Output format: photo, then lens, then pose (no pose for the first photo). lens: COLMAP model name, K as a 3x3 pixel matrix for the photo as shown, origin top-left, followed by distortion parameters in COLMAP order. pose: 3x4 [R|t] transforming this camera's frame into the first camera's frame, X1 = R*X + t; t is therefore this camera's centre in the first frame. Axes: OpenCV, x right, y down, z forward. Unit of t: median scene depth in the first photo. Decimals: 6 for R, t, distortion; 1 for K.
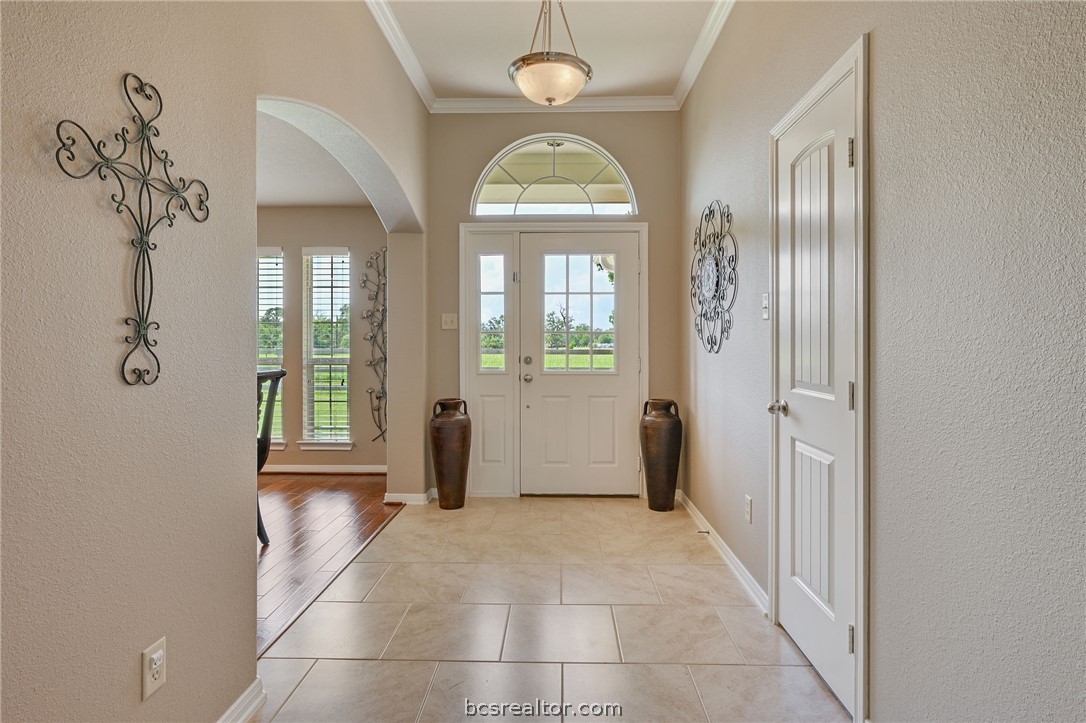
lens RADIAL K [[390.0, 0, 547.9], [0, 390.0, 349.9], [0, 0, 1]] dist [-0.000233, -0.000014]
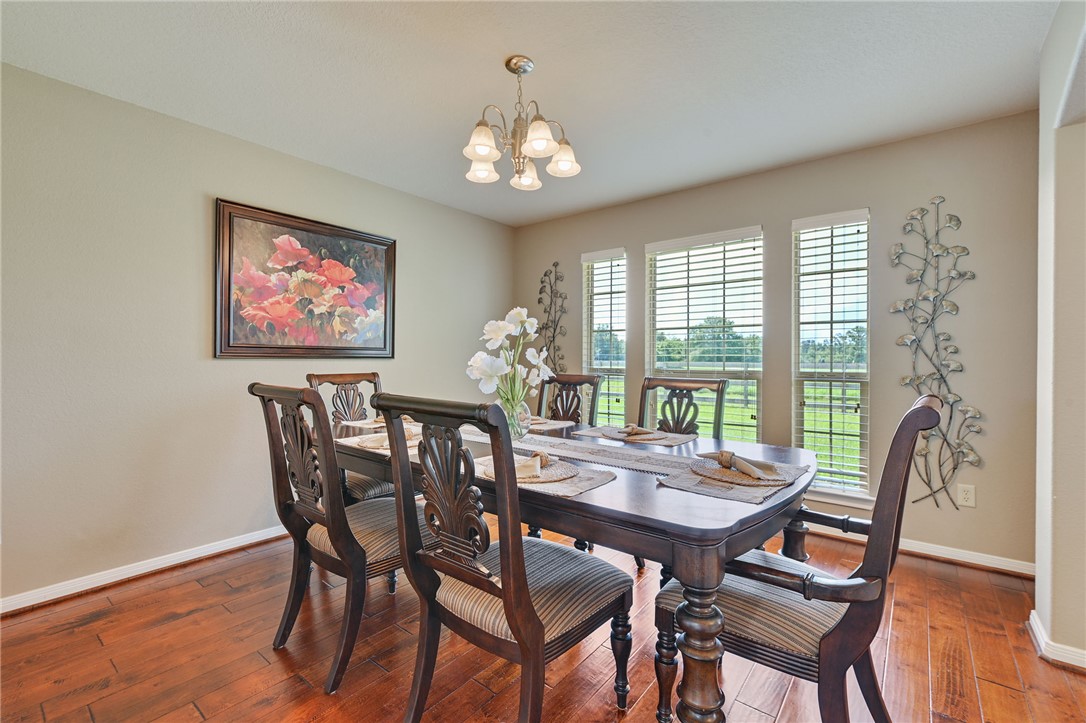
lens RADIAL K [[468.6, 0, 542.0], [0, 468.6, 361.3], [0, 0, 1]] dist [0.003303, 0.000269]
pose [[0.792637, 0.005770, -0.609667, -0.461778], [-0.003843, 0.999983, 0.004468, -0.000555], [0.609682, -0.001198, 0.792645, 0.012216]]
